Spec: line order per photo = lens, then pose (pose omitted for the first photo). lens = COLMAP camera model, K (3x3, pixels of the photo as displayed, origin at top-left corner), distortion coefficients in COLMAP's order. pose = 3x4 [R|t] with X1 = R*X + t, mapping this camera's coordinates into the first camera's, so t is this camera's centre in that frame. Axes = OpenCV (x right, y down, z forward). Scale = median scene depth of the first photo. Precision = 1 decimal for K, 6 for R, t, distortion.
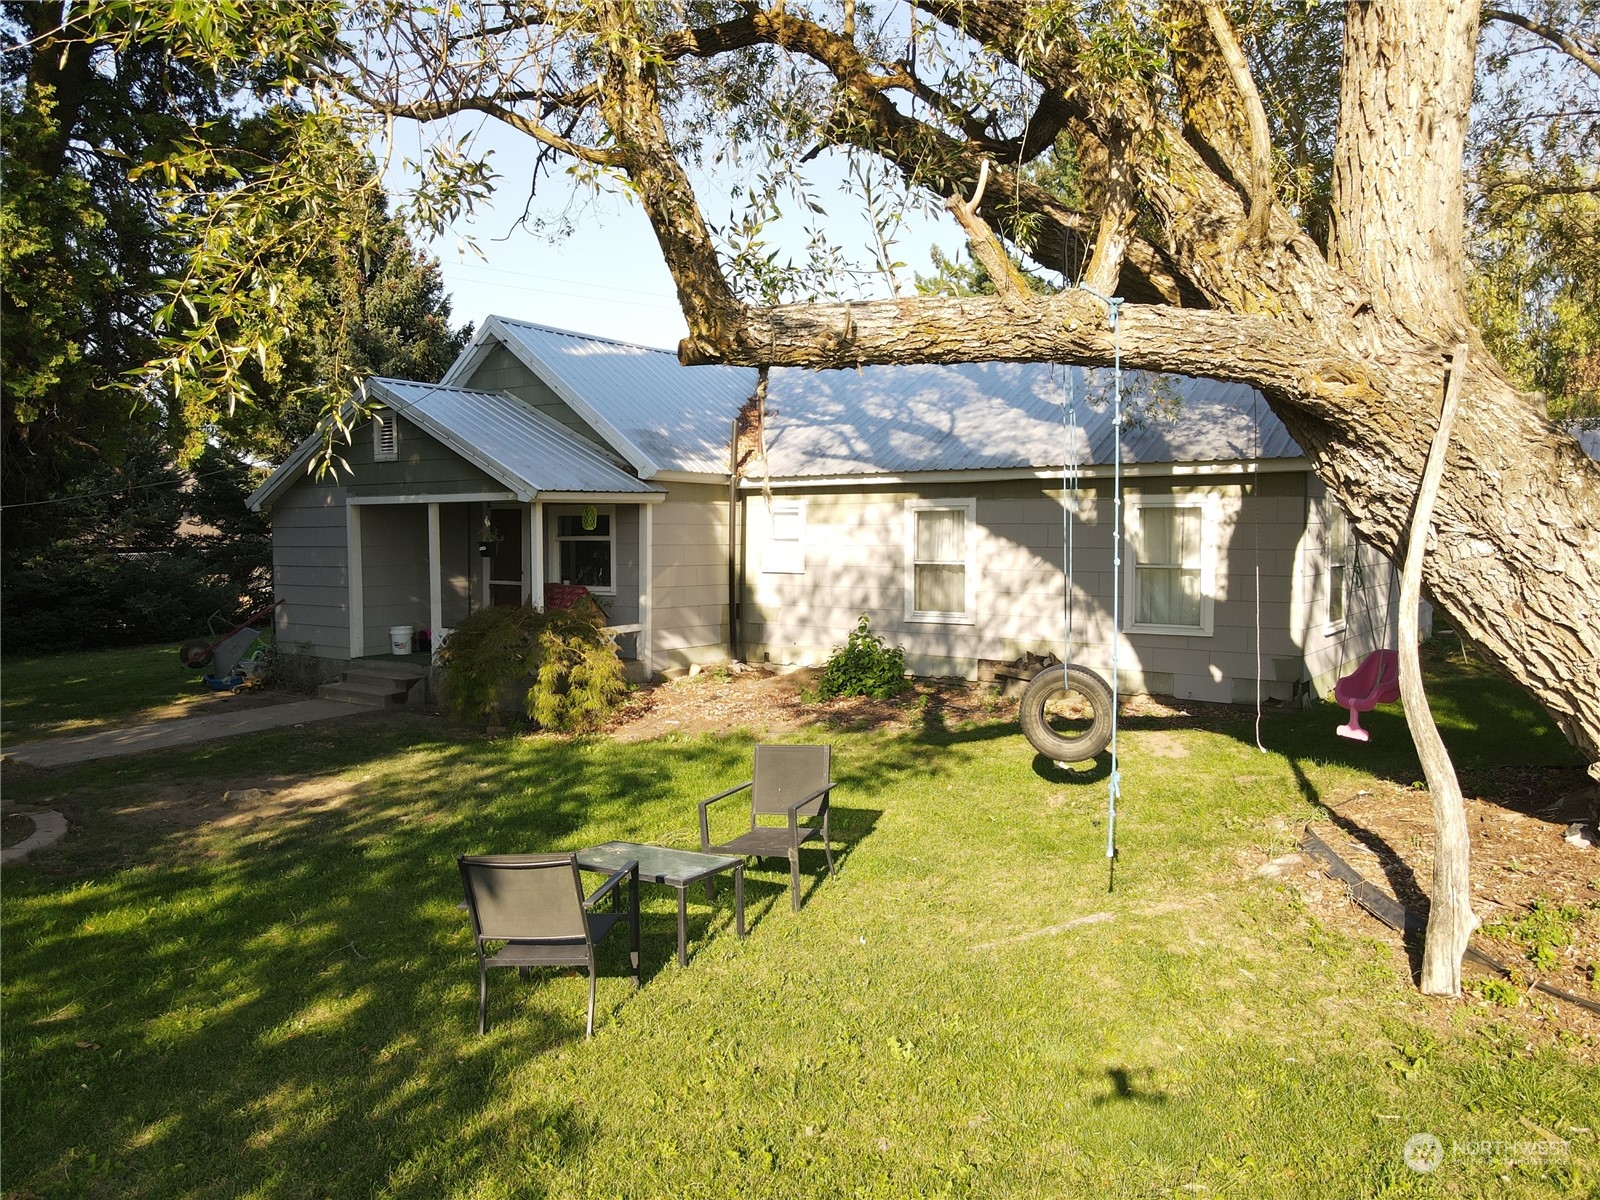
lens RADIAL K [[1128.3, 0, 806.5], [0, 1128.3, 604.3], [0, 0, 1]] dist [0.004018, 0.011127]
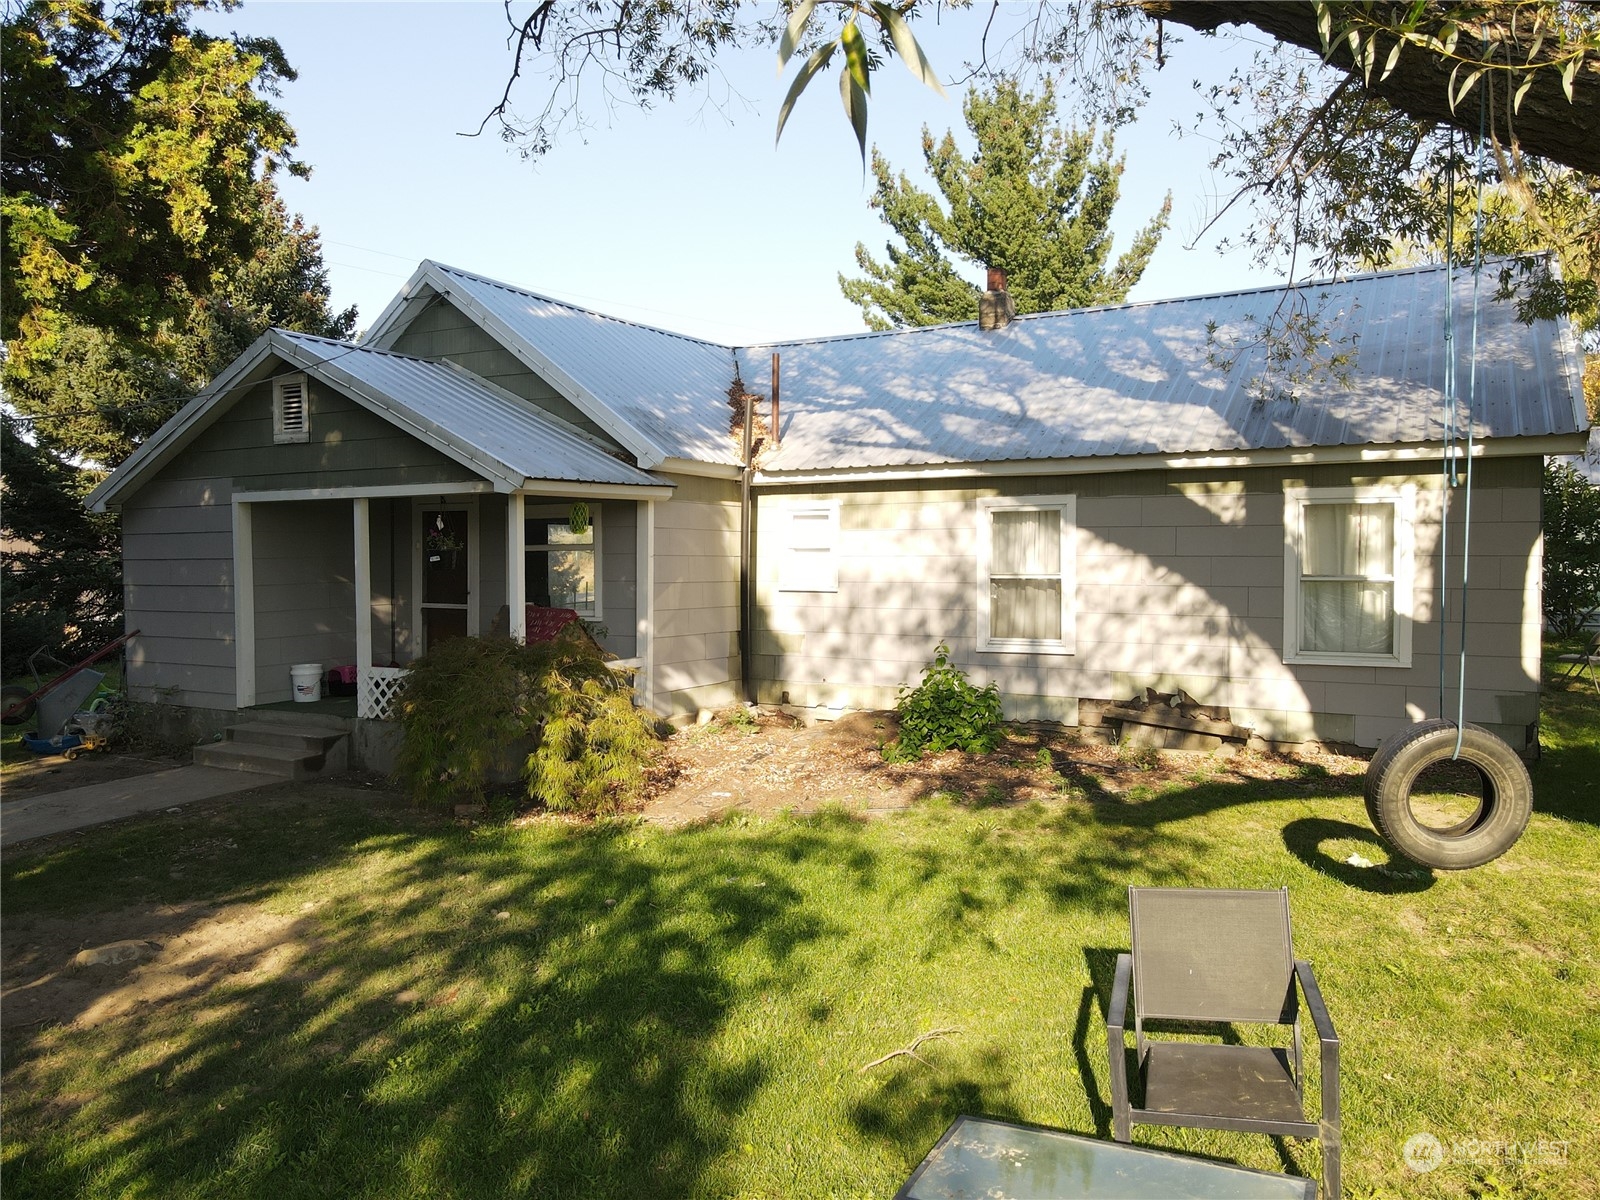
lens RADIAL K [[1128.3, 0, 793.9], [0, 1128.3, 601.9], [0, 0, 1]] dist [0.004018, 0.011127]
pose [[0.993091, -0.005676, 0.117209, -0.135201], [0.008580, 0.999668, -0.024287, -0.001123], [-0.117033, 0.025125, 0.992810, 0.231353]]
